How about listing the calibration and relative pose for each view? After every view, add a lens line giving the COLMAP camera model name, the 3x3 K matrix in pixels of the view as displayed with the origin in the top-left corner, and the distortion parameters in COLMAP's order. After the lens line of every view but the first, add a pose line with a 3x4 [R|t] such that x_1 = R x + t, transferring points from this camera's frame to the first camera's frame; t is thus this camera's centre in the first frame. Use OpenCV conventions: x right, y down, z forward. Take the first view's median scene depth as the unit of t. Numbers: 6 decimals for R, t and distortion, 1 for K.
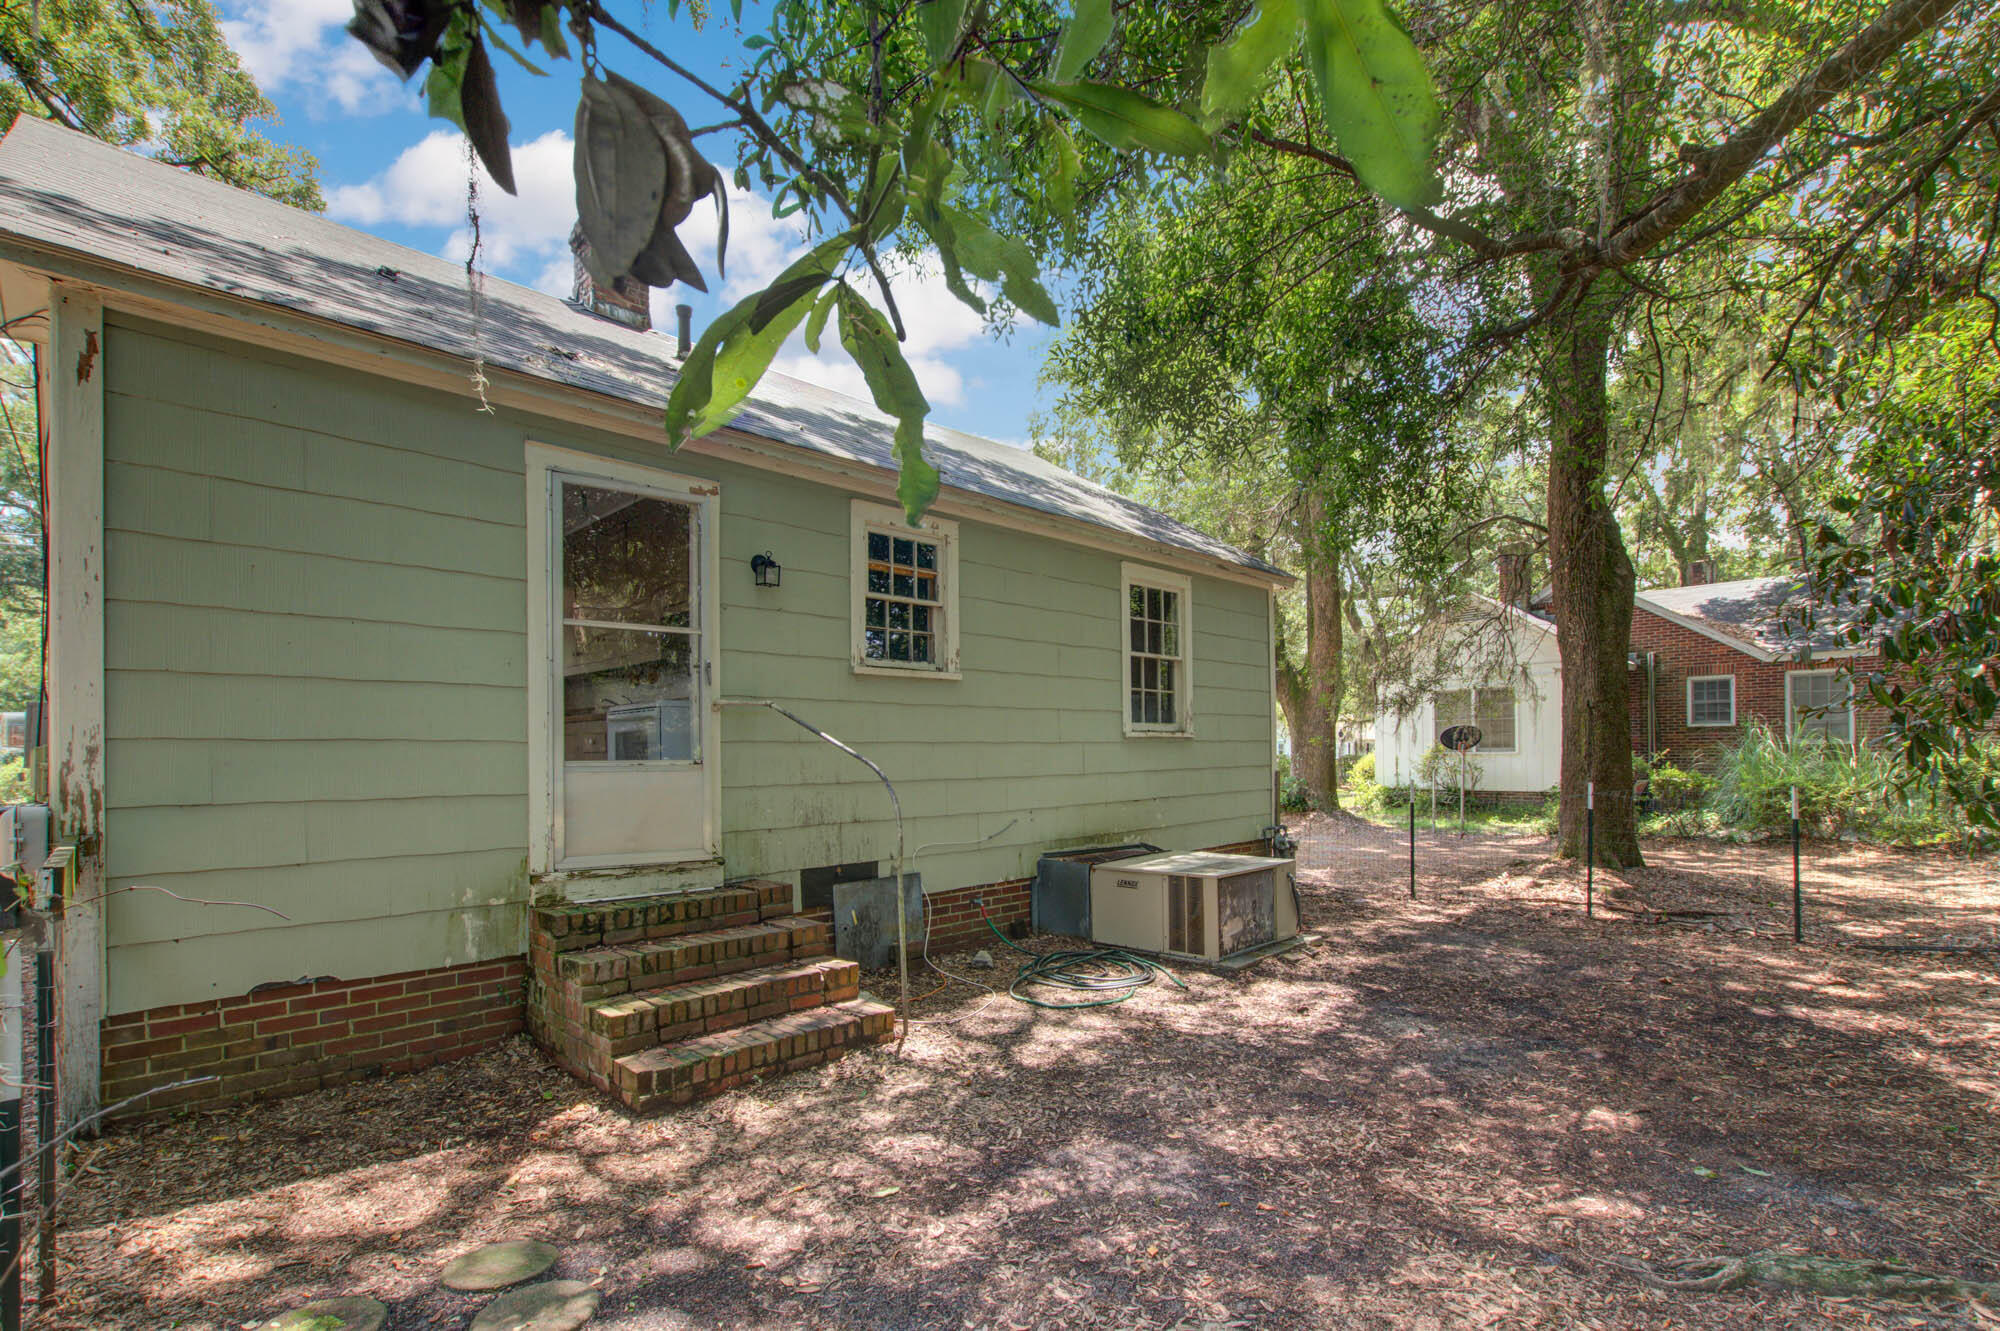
lens RADIAL K [[898.6, 0, 998.2], [0, 898.6, 749.5], [0, 0, 1]] dist [-0.001608, -0.000511]
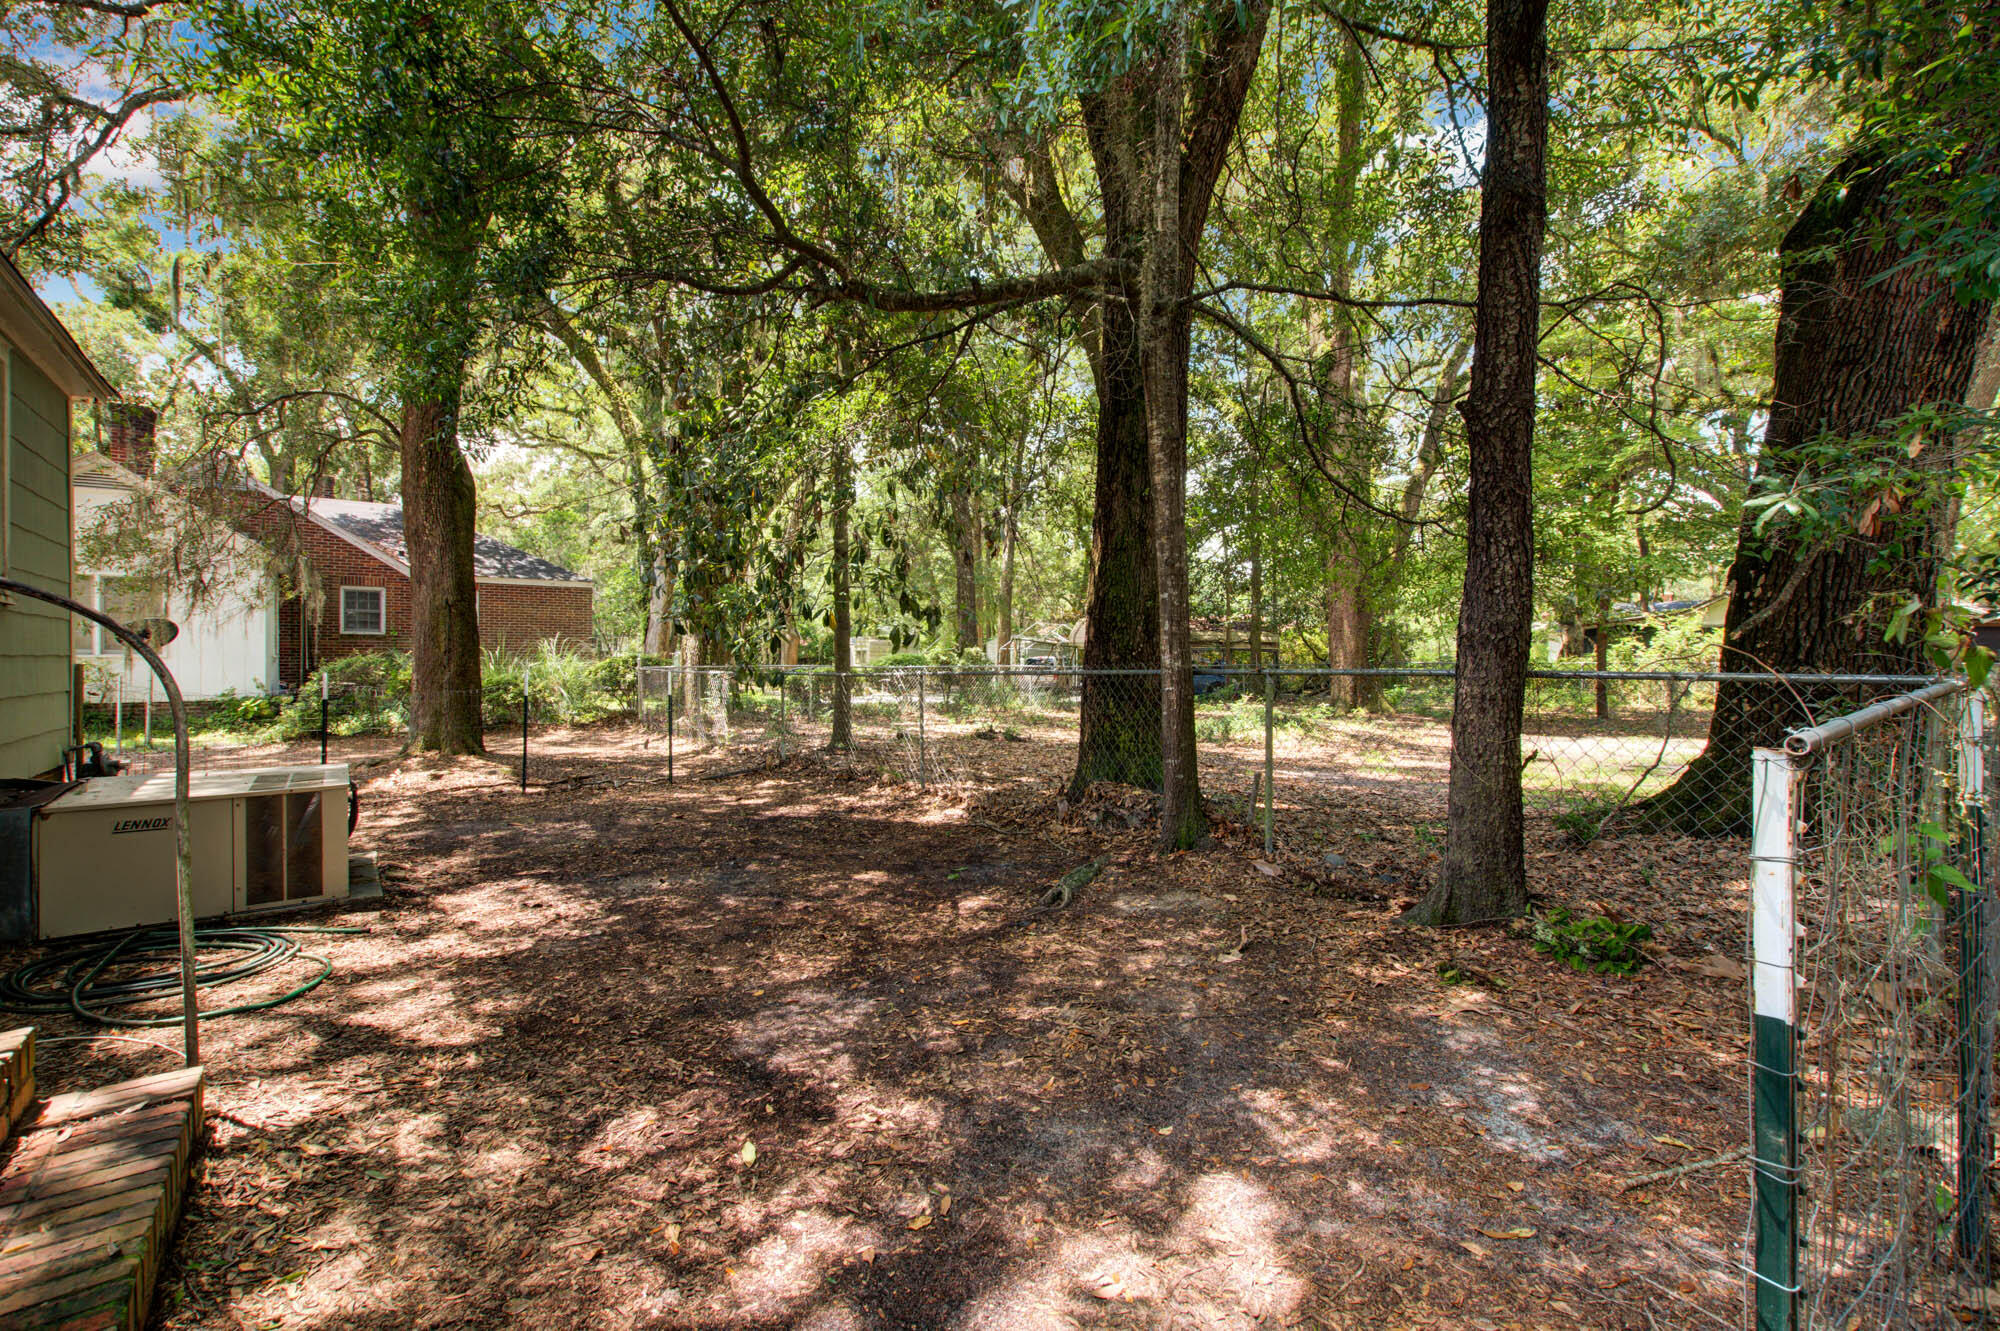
lens RADIAL K [[881.6, 0, 992.6], [0, 881.6, 660.4], [0, 0, 1]] dist [-0.000723, -0.000220]
pose [[0.132581, 0.008961, 0.991132, -0.722986], [-0.002894, 0.999958, -0.008654, 0.062673], [-0.991168, -0.001721, 0.132601, 0.586407]]
